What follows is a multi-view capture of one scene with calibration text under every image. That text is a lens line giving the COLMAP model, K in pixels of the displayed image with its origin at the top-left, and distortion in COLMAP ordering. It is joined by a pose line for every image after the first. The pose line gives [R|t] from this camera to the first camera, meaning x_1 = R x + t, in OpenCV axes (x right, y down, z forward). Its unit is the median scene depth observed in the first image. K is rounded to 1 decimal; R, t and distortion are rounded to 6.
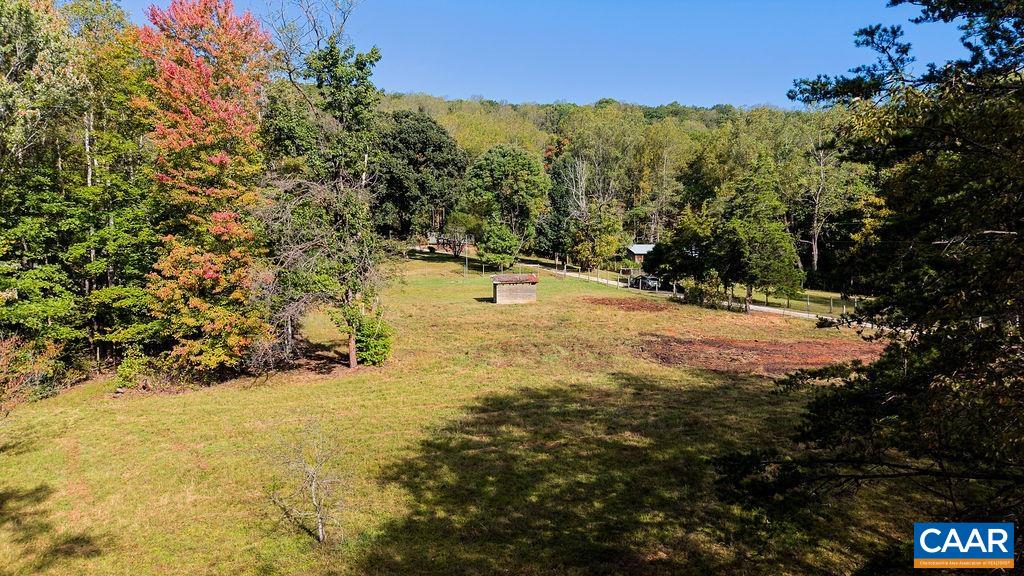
lens RADIAL K [[685.3, 0, 506.6], [0, 685.3, 286.0], [0, 0, 1]] dist [0.027424, -0.027848]
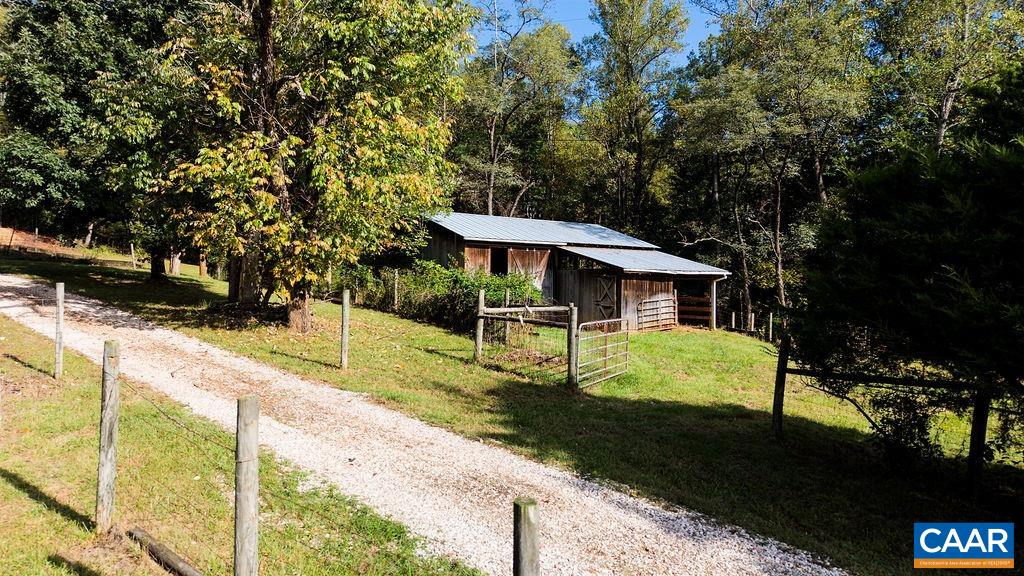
lens RADIAL K [[685.3, 0, 512.0], [0, 685.3, 289.6], [0, 0, 1]] dist [0.027424, -0.027848]
pose [[0.907598, 0.004908, 0.419811, 0.095940], [0.001870, 0.999874, -0.015732, -0.024962], [-0.419835, 0.015063, 0.907475, 0.771730]]
